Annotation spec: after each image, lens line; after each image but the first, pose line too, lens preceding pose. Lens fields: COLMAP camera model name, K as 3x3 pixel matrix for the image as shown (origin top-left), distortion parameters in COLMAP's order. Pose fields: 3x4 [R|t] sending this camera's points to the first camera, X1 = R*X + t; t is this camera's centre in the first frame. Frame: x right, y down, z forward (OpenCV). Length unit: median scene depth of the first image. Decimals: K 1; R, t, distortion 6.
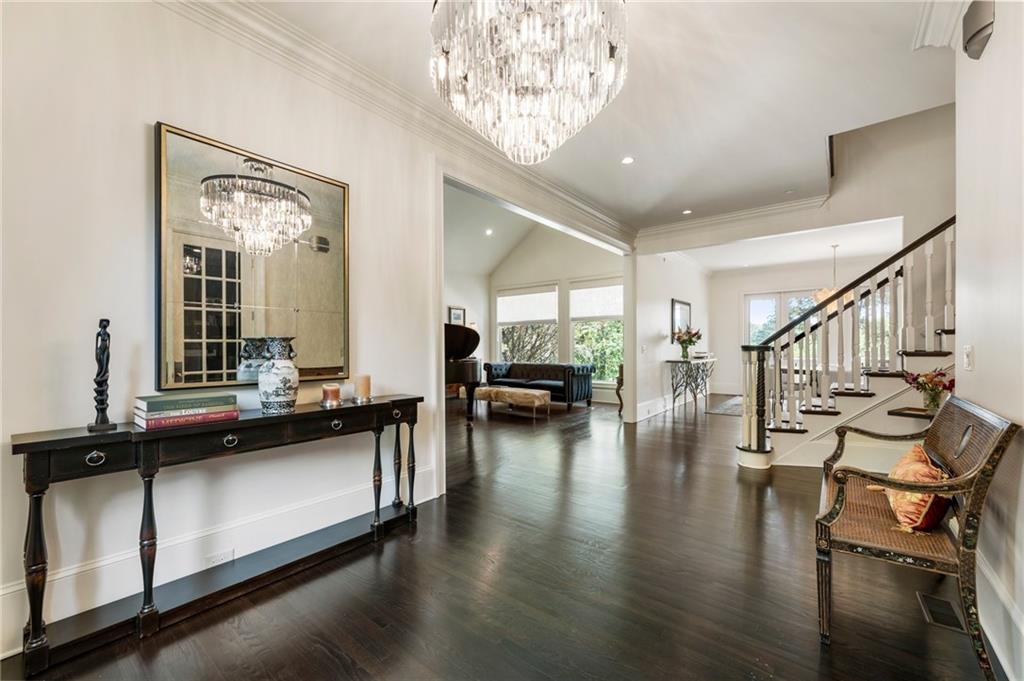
lens RADIAL K [[416.6, 0, 511.7], [0, 416.6, 345.5], [0, 0, 1]] dist [0.001210, 0.000489]
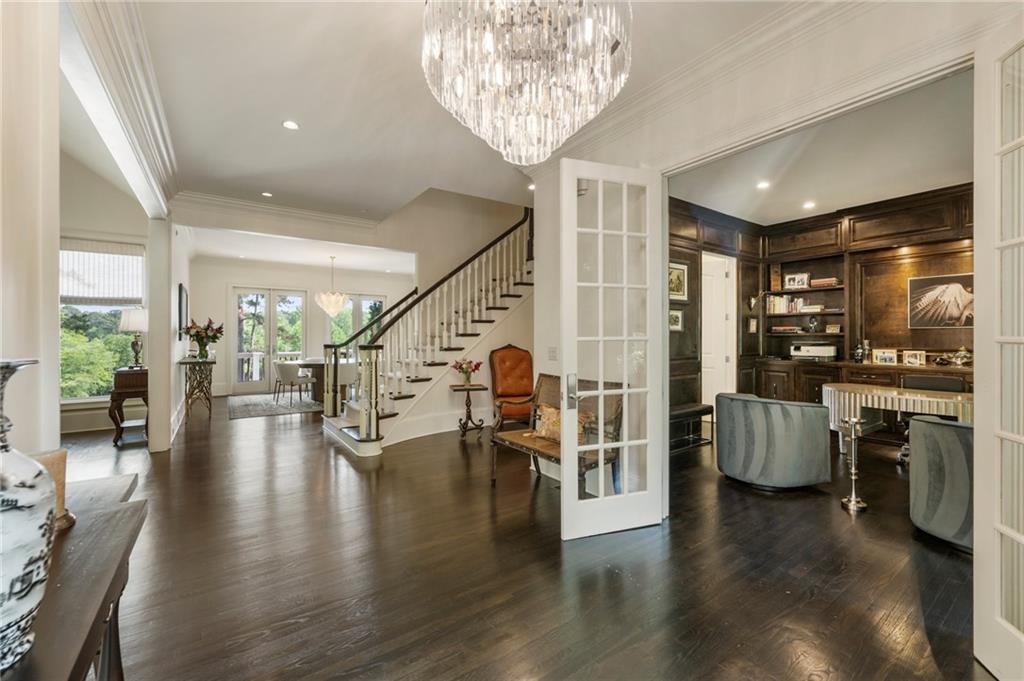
lens RADIAL K [[416.6, 0, 510.0], [0, 416.6, 337.2], [0, 0, 1]] dist [0.001210, 0.000489]
pose [[0.295467, 0.007444, 0.955324, -0.298295], [-0.003043, 0.999972, -0.006851, -0.010757], [-0.955348, -0.000883, 0.295481, 0.256896]]
